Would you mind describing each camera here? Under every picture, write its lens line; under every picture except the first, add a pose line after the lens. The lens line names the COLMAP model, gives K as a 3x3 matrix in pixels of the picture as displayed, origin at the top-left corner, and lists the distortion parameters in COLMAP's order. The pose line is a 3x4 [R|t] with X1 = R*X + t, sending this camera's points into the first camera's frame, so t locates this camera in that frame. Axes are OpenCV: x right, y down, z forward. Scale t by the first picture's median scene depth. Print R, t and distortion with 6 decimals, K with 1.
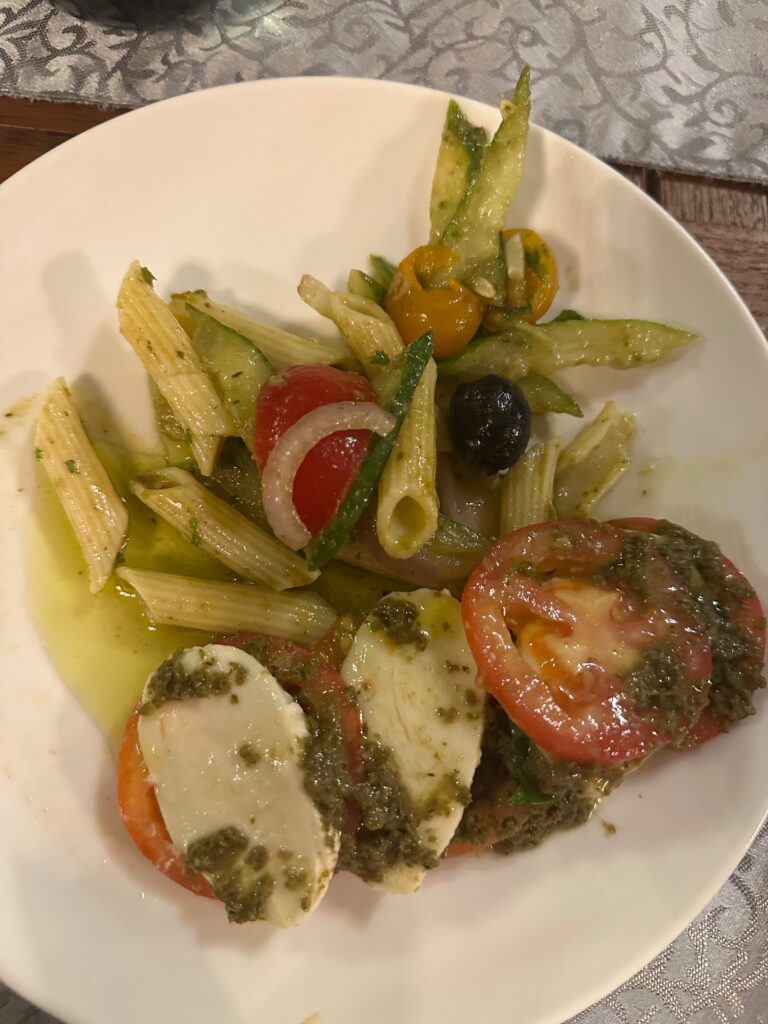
lens RADIAL K [[714.6, 0, 387.9], [0, 714.6, 511.2], [0, 0, 1]] dist [0.011817, 0.003419]
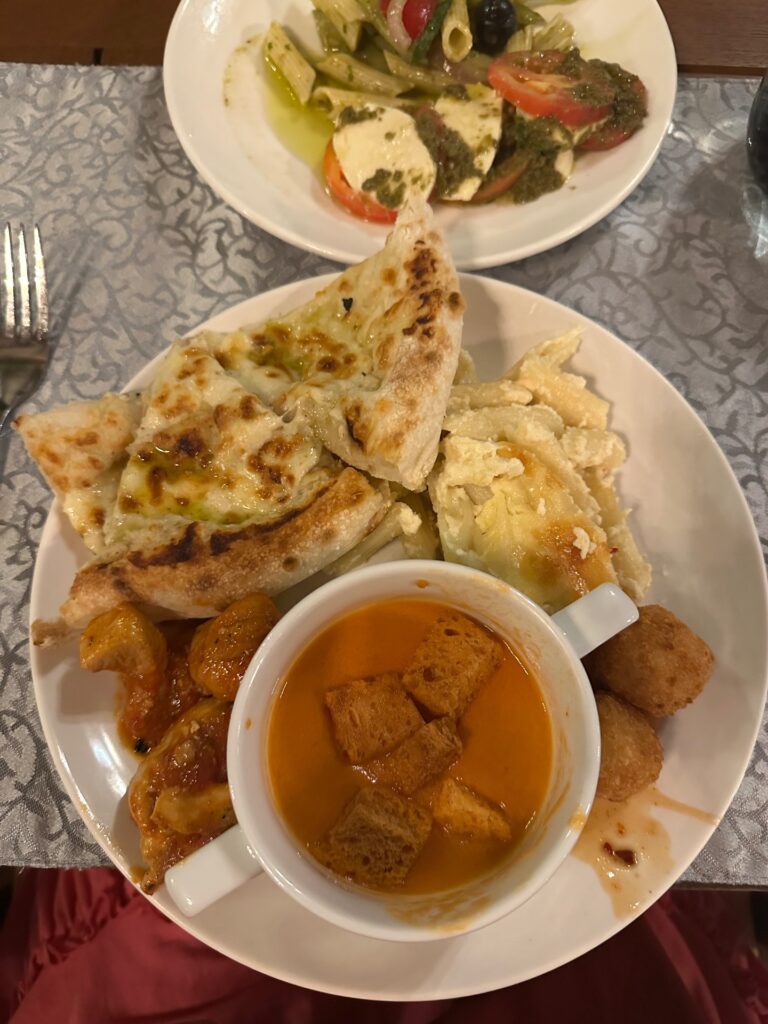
lens RADIAL K [[714.6, 0, 380.5], [0, 714.6, 513.4], [0, 0, 1]] dist [0.011817, 0.003419]
pose [[0.996586, -0.067590, -0.047417, -0.191661], [0.061576, 0.991043, -0.118500, 1.635982], [0.055002, 0.115175, 0.991821, -0.921162]]
